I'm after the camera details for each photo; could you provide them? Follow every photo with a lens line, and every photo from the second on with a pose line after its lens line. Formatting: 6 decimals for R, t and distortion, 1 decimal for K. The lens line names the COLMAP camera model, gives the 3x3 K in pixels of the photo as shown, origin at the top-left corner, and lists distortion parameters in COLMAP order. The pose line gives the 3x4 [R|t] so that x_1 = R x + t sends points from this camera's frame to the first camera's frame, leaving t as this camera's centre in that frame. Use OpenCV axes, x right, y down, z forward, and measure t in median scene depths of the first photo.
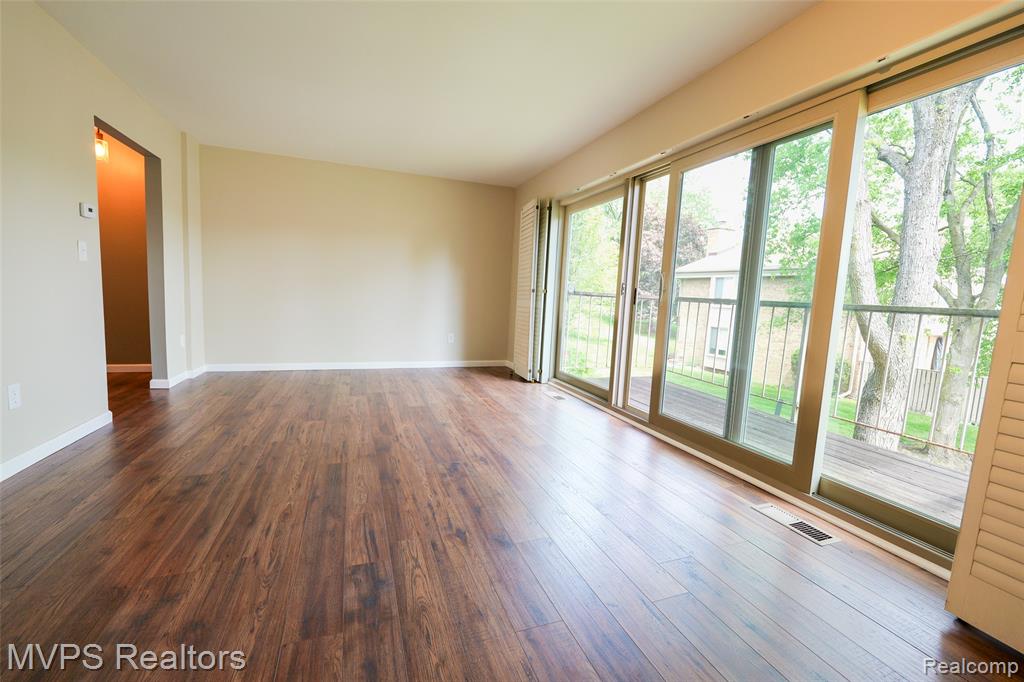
lens RADIAL K [[420.4, 0, 506.9], [0, 420.4, 337.3], [0, 0, 1]] dist [-0.004834, -0.000478]
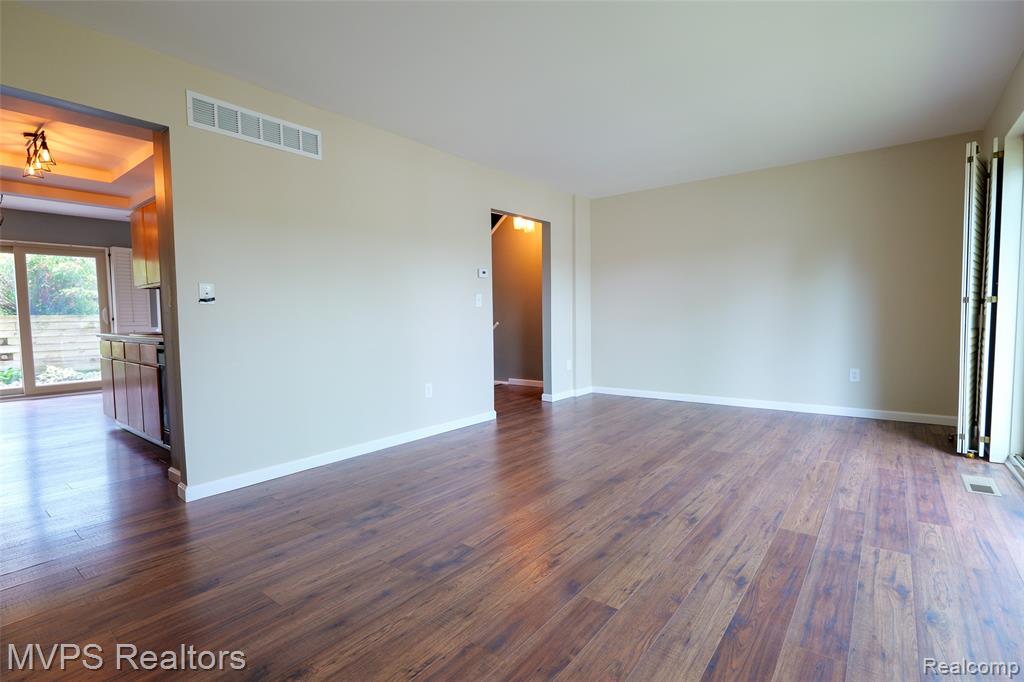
lens RADIAL K [[481.0, 0, 513.3], [0, 481.0, 341.1], [0, 0, 1]] dist [-0.012008, -0.000064]
pose [[0.533286, -0.007869, -0.845899, 0.506763], [-0.043403, 0.998385, -0.036651, -0.002161], [0.844821, 0.056260, 0.532083, 0.191830]]
